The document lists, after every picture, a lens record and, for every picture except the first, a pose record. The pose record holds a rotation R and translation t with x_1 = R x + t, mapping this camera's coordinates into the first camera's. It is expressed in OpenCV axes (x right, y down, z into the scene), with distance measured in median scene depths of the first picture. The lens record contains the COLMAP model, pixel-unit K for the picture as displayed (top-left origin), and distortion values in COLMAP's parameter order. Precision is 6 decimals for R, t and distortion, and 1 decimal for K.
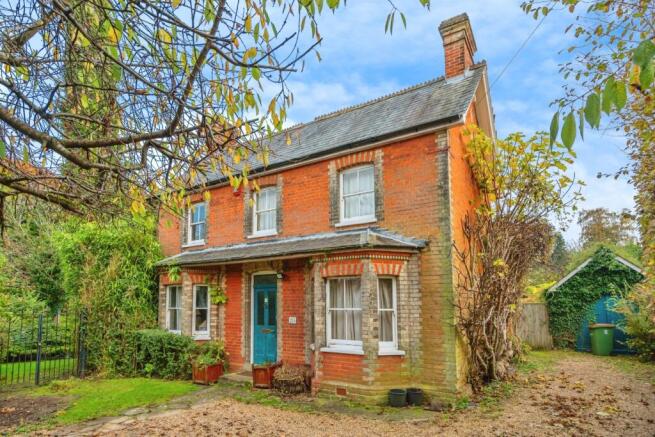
lens RADIAL K [[342.2, 0, 327.6], [0, 342.2, 216.9], [0, 0, 1]] dist [0.006421, -0.000984]
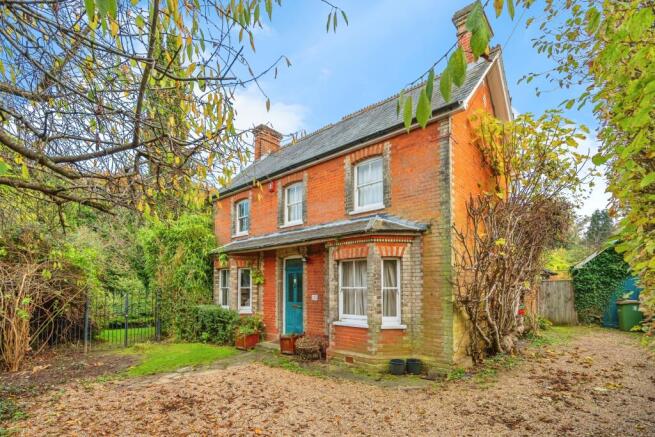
lens RADIAL K [[301.5, 0, 327.5], [0, 301.5, 219.5], [0, 0, 1]] dist [-0.002778, 0.000490]
pose [[0.985267, -0.044175, -0.165220, 0.124254], [0.050912, 0.998026, 0.036758, 0.004912], [0.163271, -0.044629, 0.985571, 0.020813]]
